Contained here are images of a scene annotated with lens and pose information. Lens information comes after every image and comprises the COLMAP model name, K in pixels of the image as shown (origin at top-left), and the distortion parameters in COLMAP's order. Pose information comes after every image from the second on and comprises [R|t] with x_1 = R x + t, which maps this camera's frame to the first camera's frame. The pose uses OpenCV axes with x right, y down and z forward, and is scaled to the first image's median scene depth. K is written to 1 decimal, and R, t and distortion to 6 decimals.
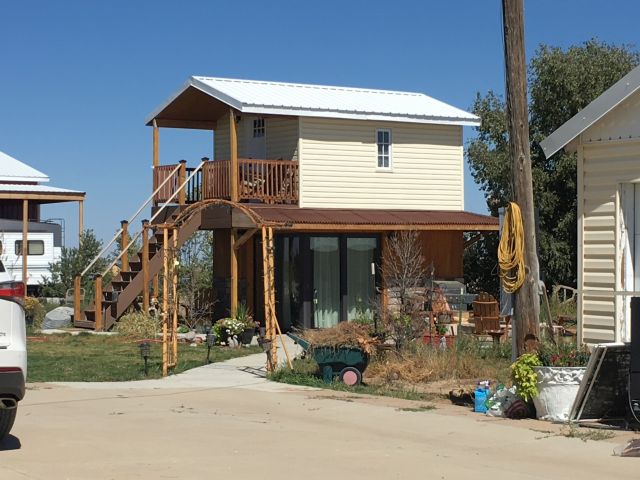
lens RADIAL K [[1473.0, 0, 320.2], [0, 1473.0, 240.5], [0, 0, 1]] dist [0.103961, 0.000000]
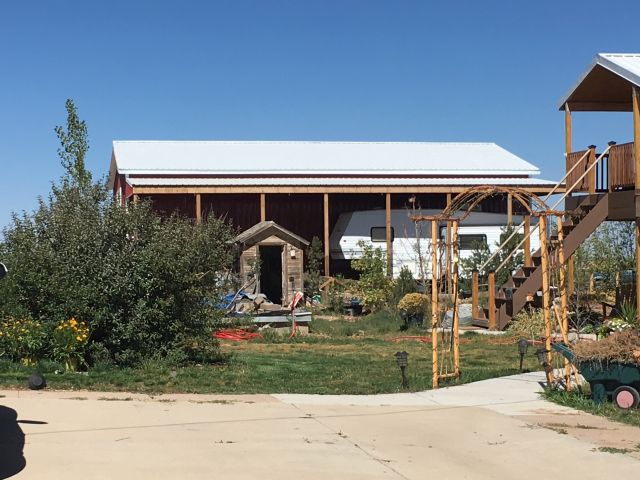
lens RADIAL K [[1426.4, 0, 319.8], [0, 1426.4, 240.1], [0, 0, 1]] dist [0.052579, 0.000000]
pose [[0.922093, -0.012801, -0.386758, 0.097875], [0.014786, 0.999888, 0.002158, 0.000164], [0.386687, -0.007708, 0.922179, 0.112844]]
